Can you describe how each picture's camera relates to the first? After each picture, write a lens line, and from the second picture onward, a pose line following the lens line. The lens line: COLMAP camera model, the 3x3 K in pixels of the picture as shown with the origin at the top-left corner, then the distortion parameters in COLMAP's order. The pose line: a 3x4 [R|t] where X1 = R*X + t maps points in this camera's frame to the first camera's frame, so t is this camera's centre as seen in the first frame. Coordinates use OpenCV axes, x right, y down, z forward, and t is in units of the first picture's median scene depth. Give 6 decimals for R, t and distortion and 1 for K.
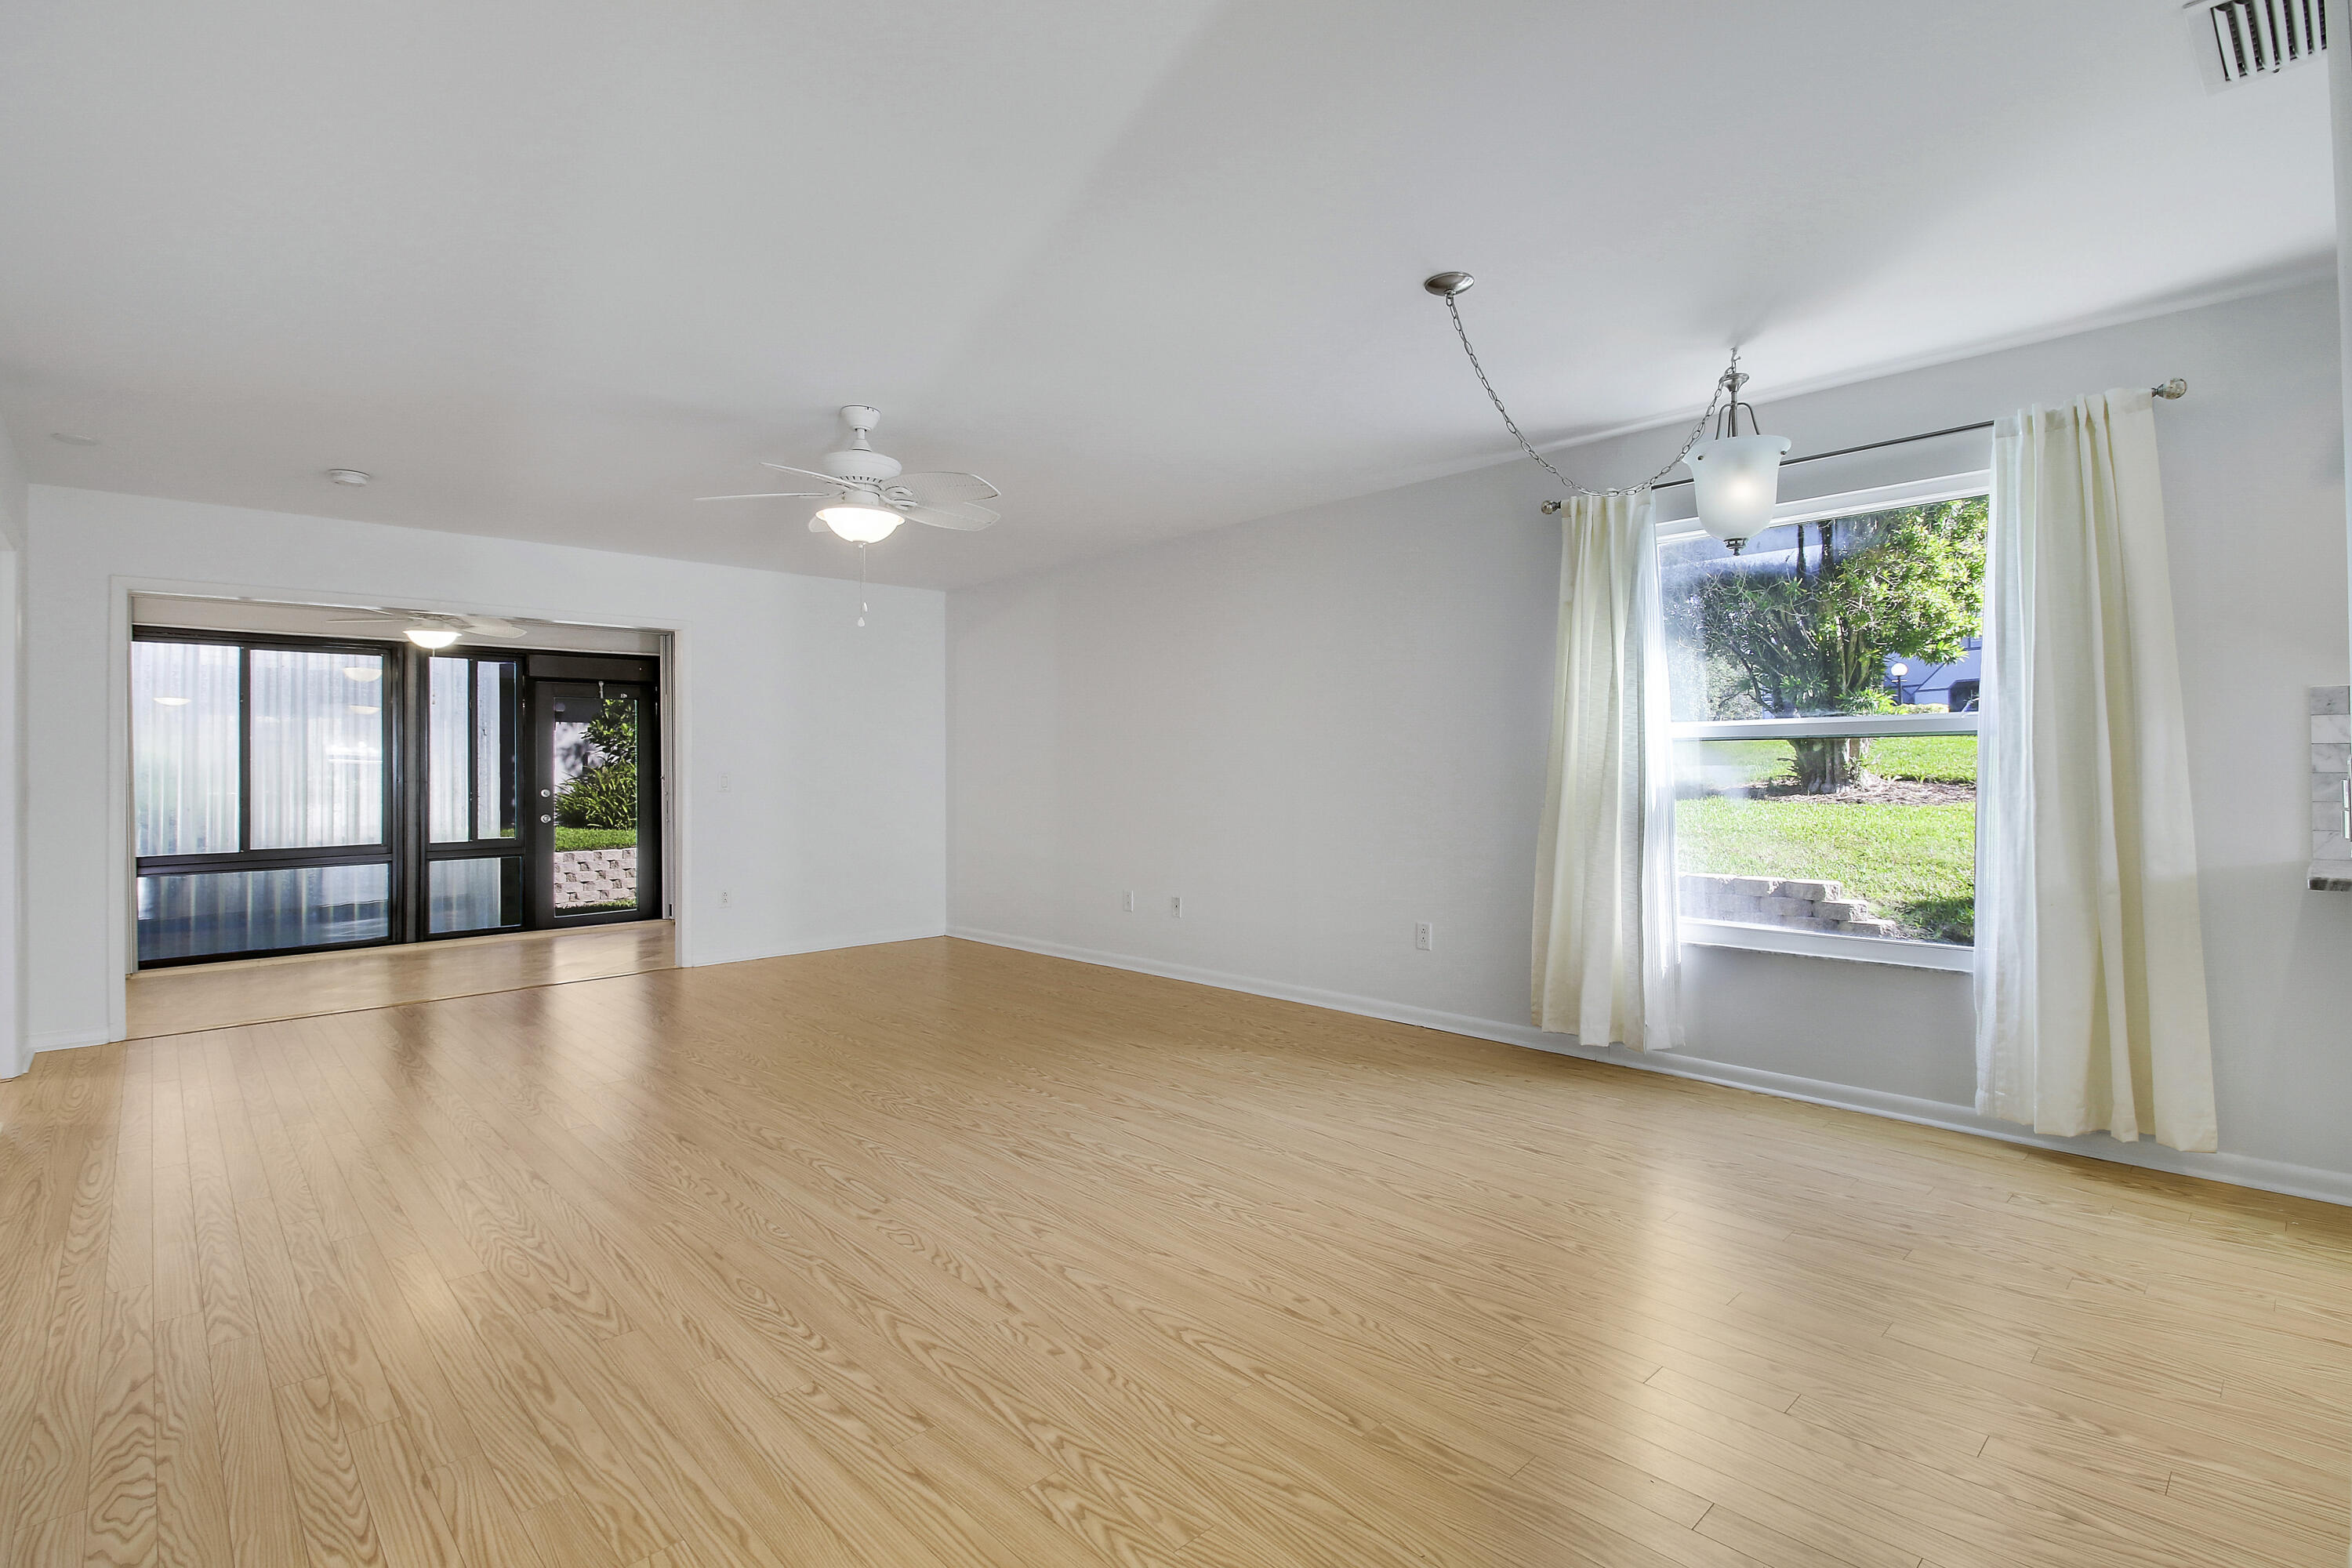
lens RADIAL K [[1112.3, 0, 1225.7], [0, 1112.3, 768.7], [0, 0, 1]] dist [-0.003846, -0.000853]
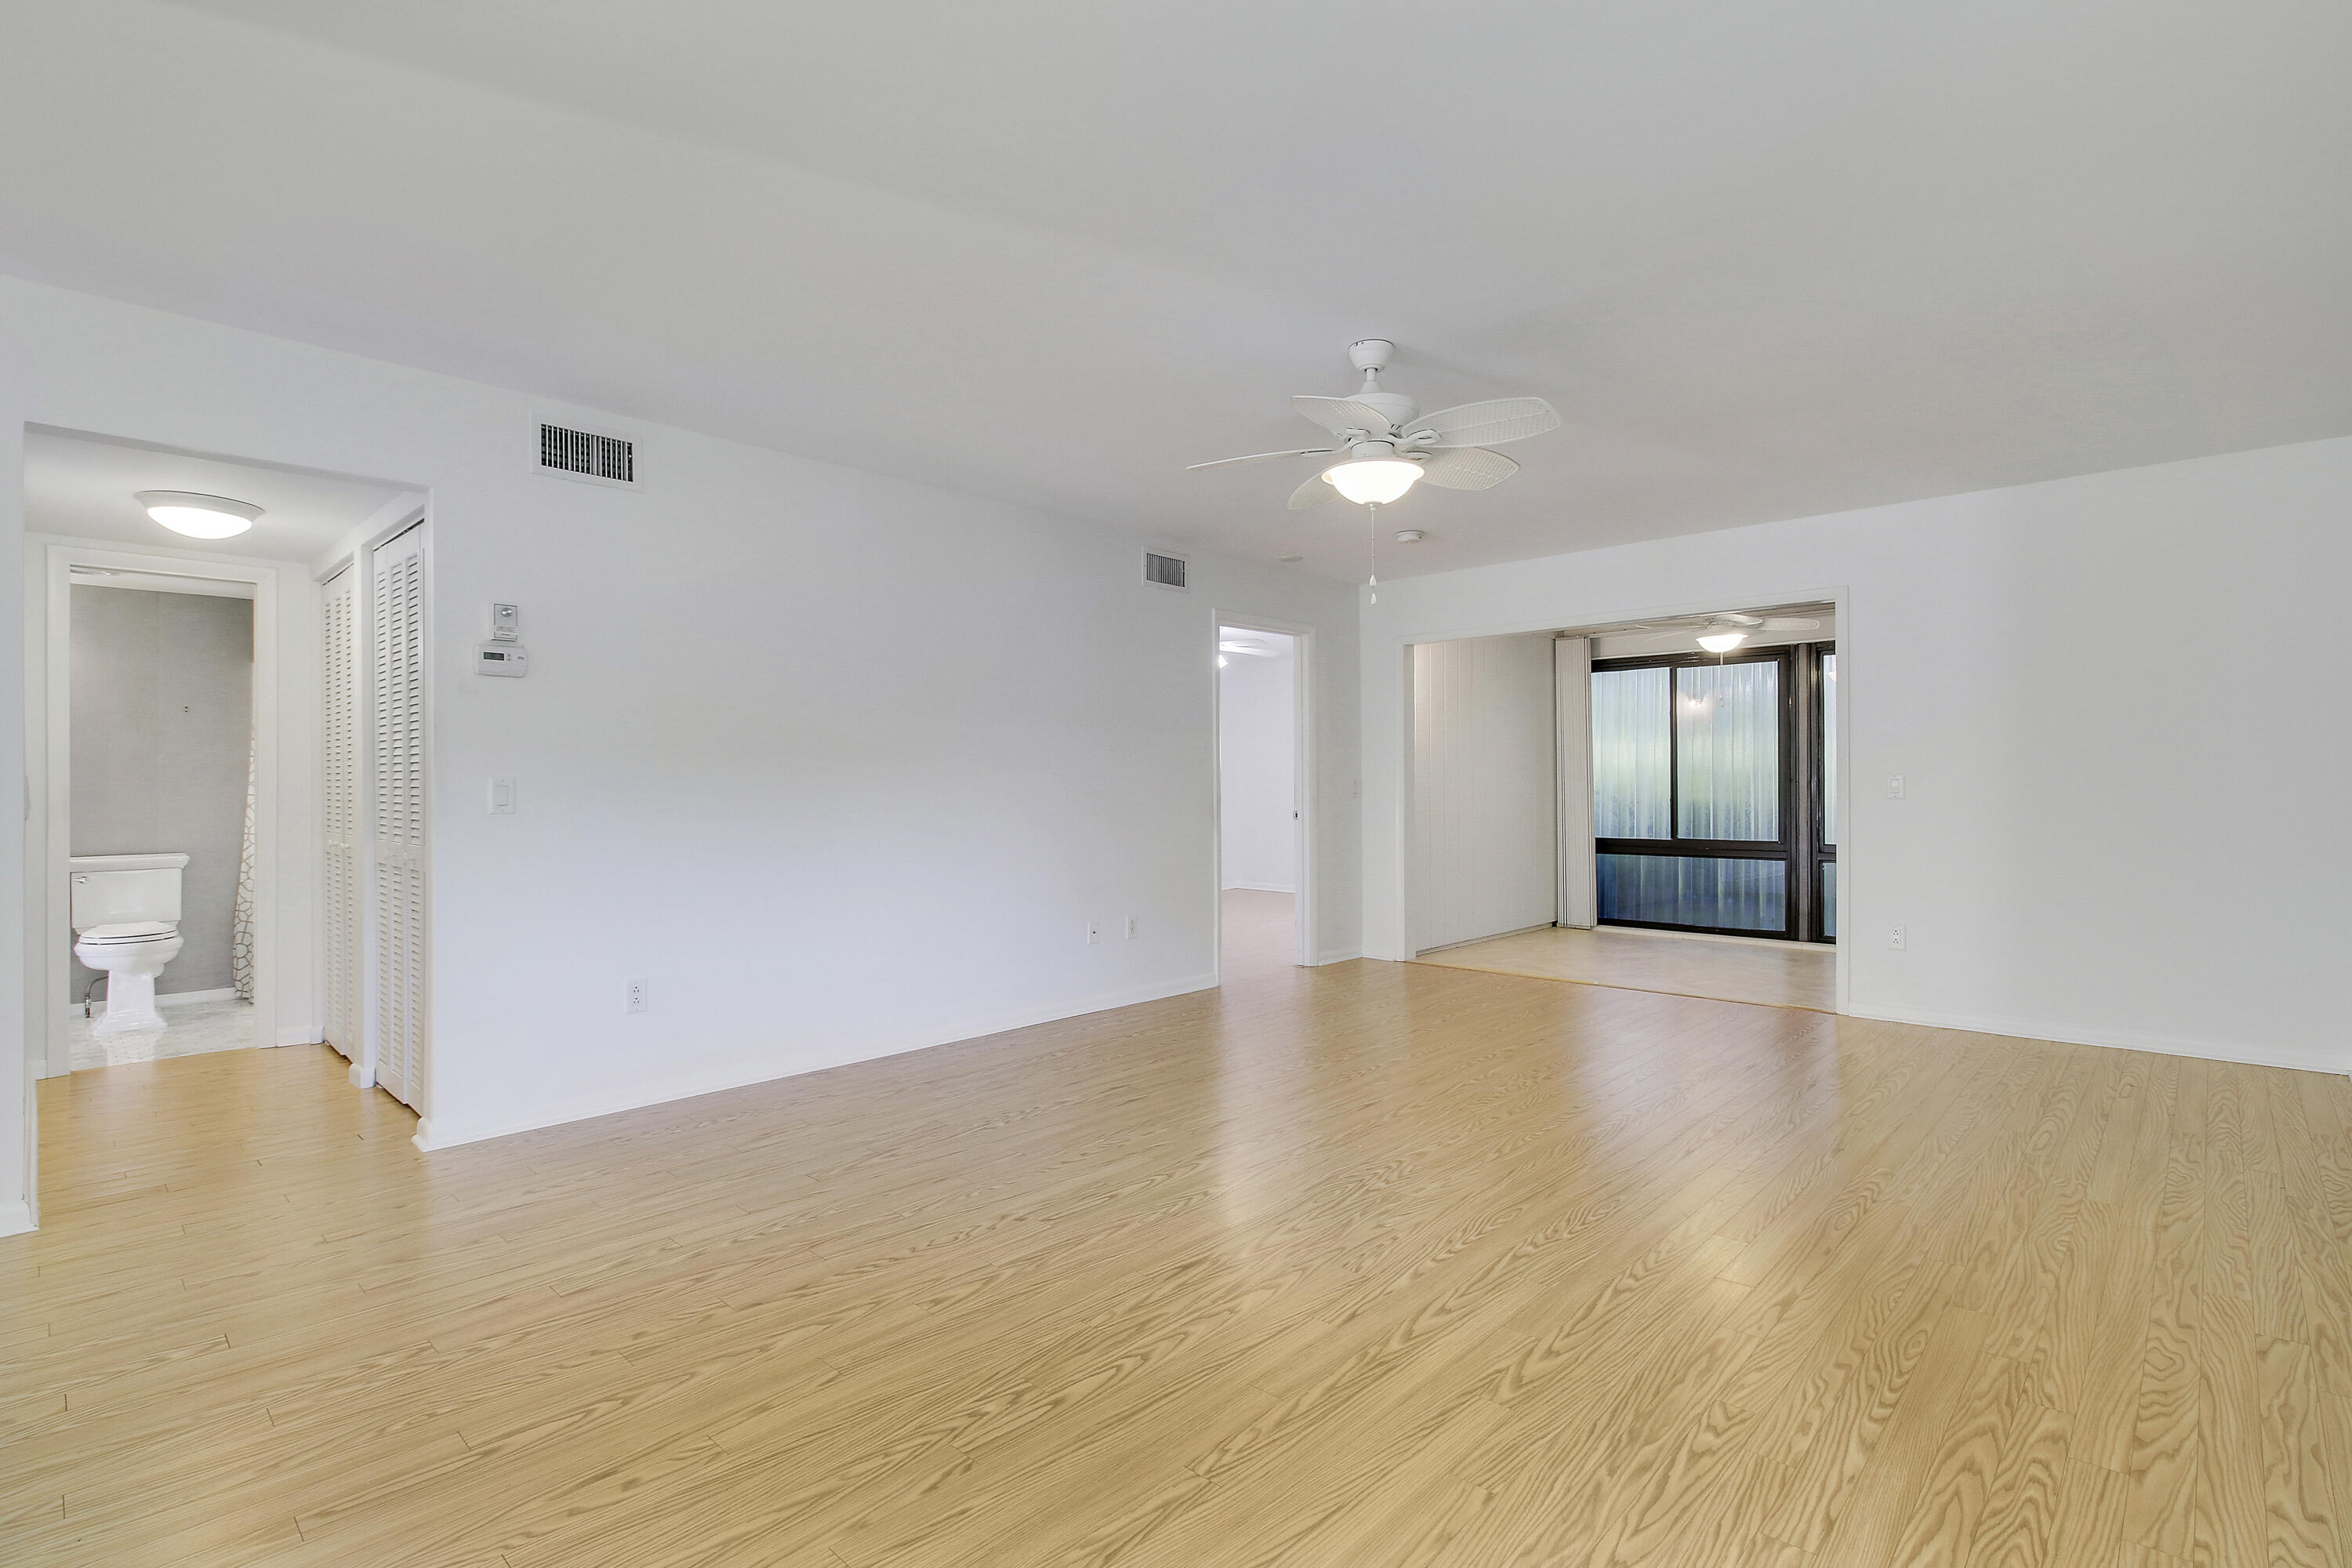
lens RADIAL K [[1107.4, 0, 1193.8], [0, 1107.4, 779.7], [0, 0, 1]] dist [-0.000198, -0.014212]
pose [[0.039758, 0.006557, -0.999188, 0.330868], [0.004766, 0.999966, 0.006752, 0.000093], [0.999198, -0.005030, 0.039726, 0.546178]]
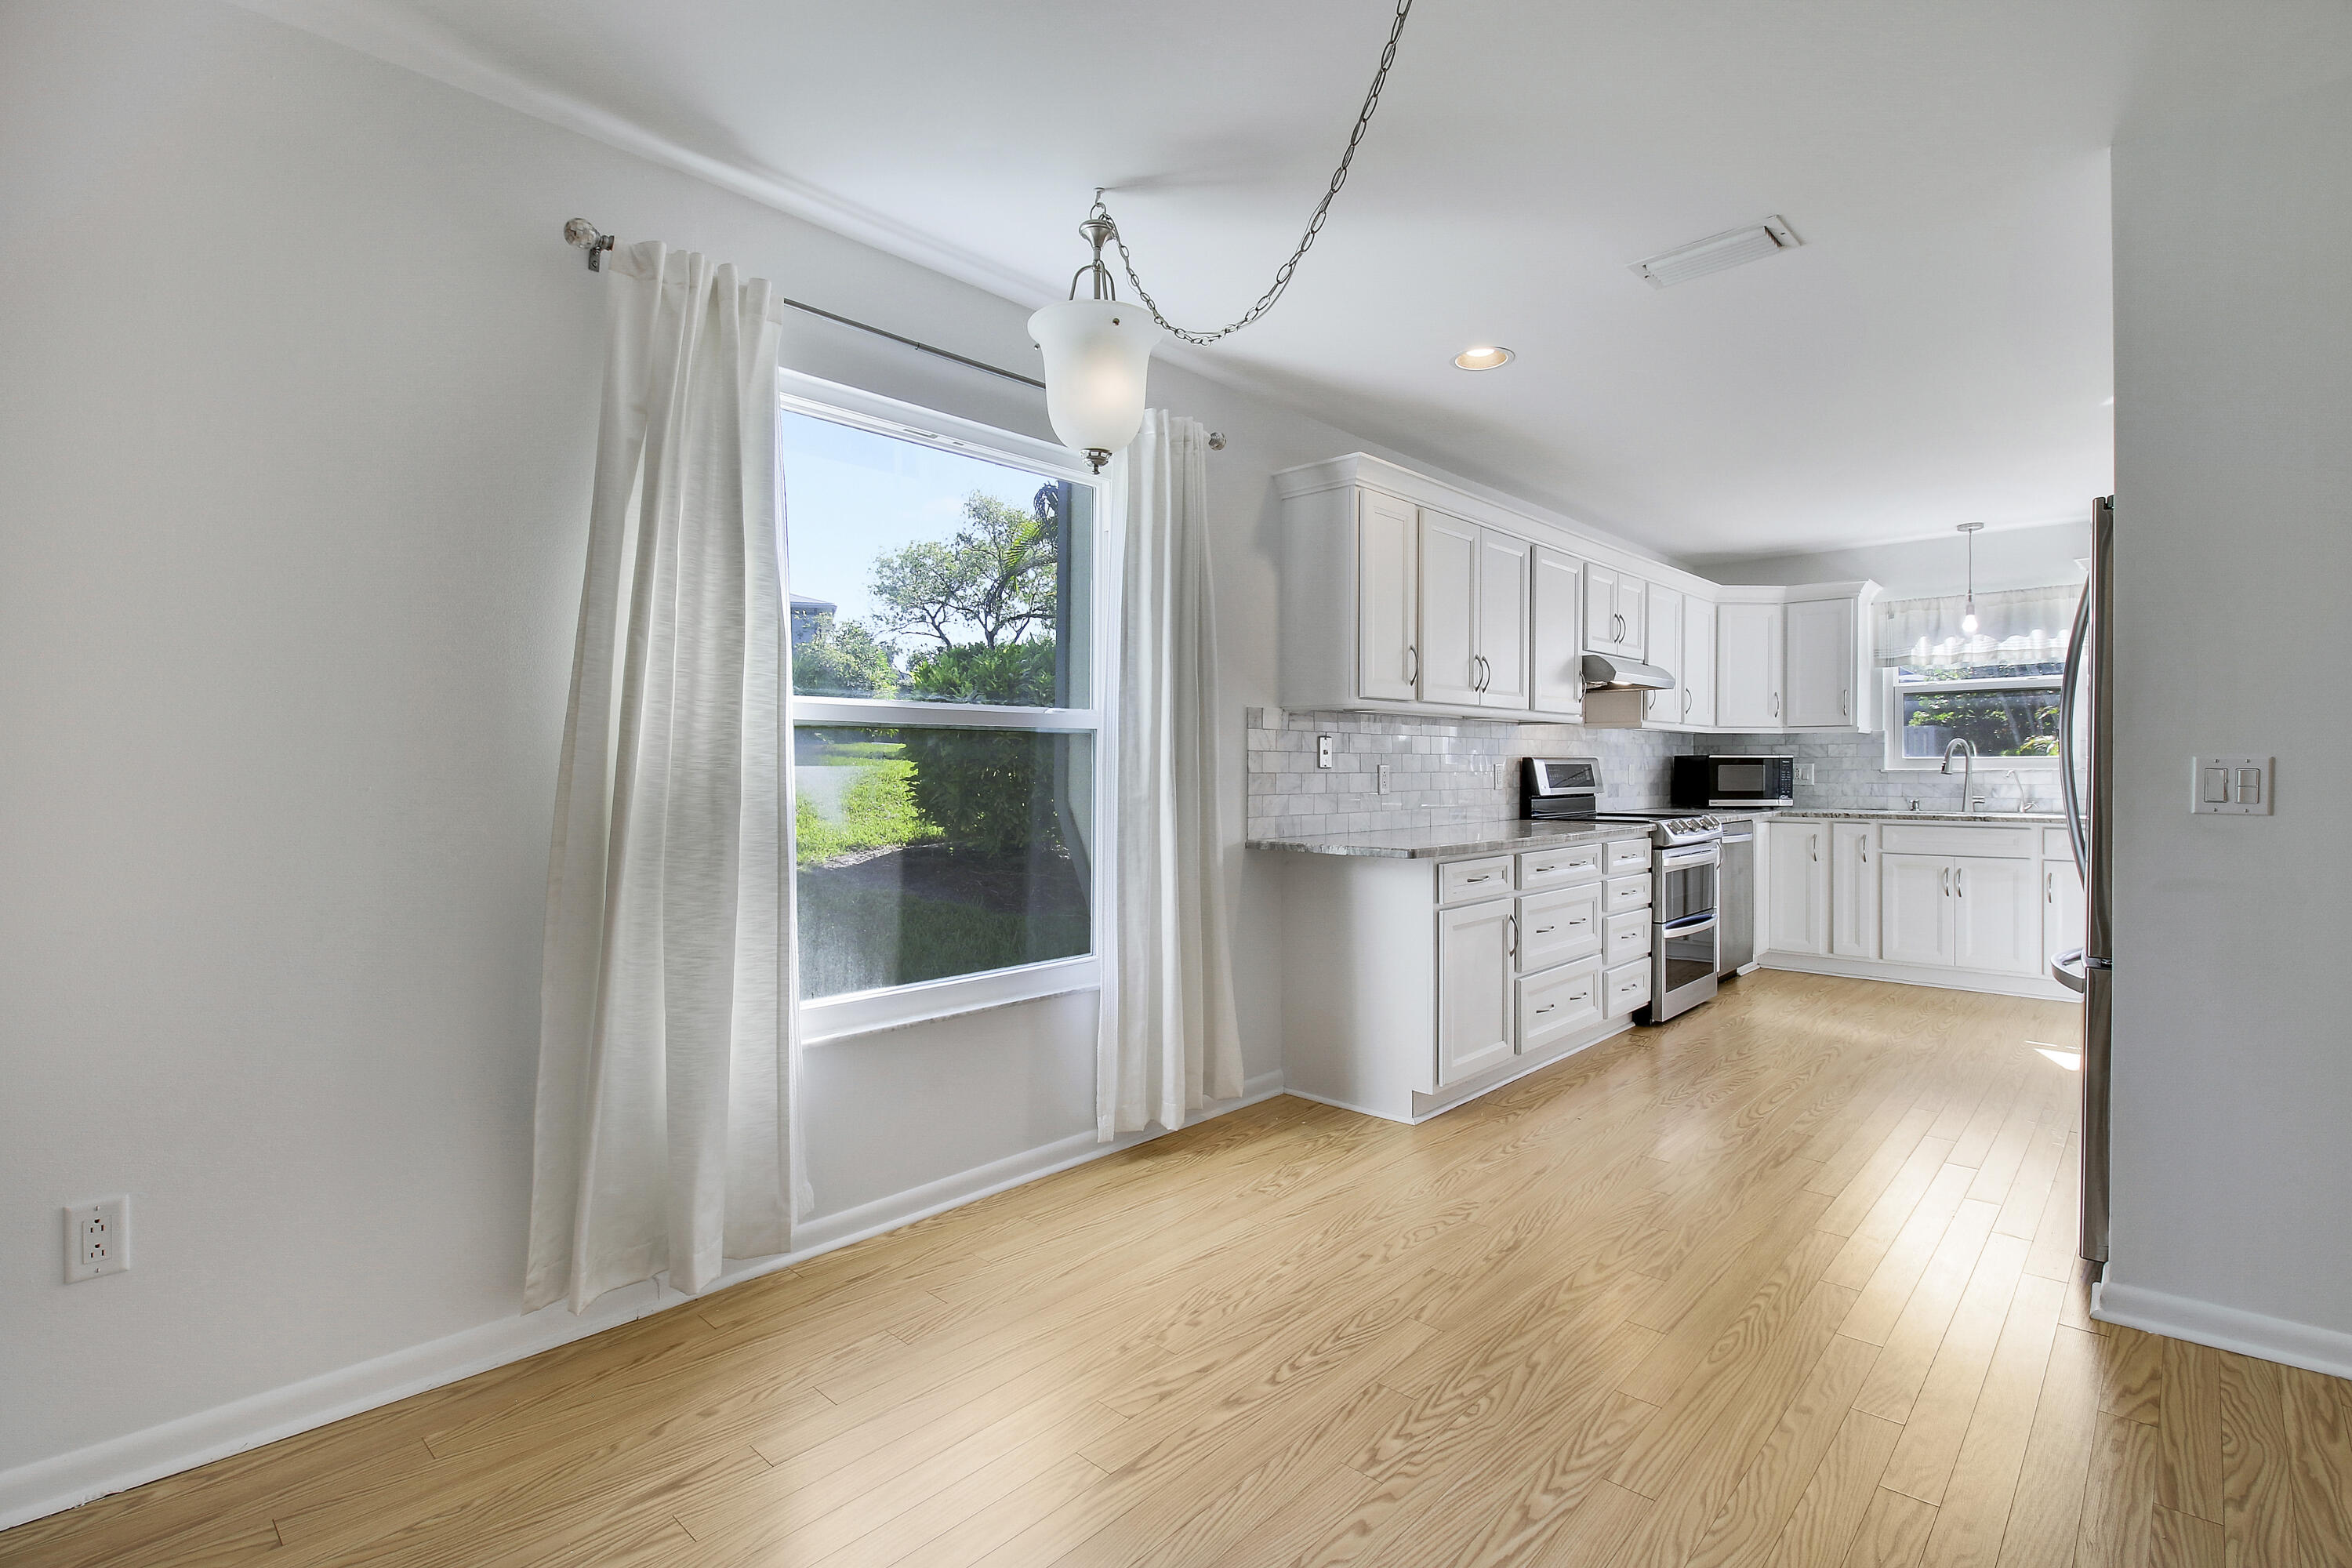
lens RADIAL K [[1088.9, 0, 1178.5], [0, 1088.9, 770.3], [0, 0, 1]] dist [-0.001033, -0.012369]
pose [[-0.031264, 0.007172, 0.999485, -0.139369], [0.000635, 0.999974, -0.007156, 0.003939], [-0.999511, 0.000411, -0.031267, 0.546597]]
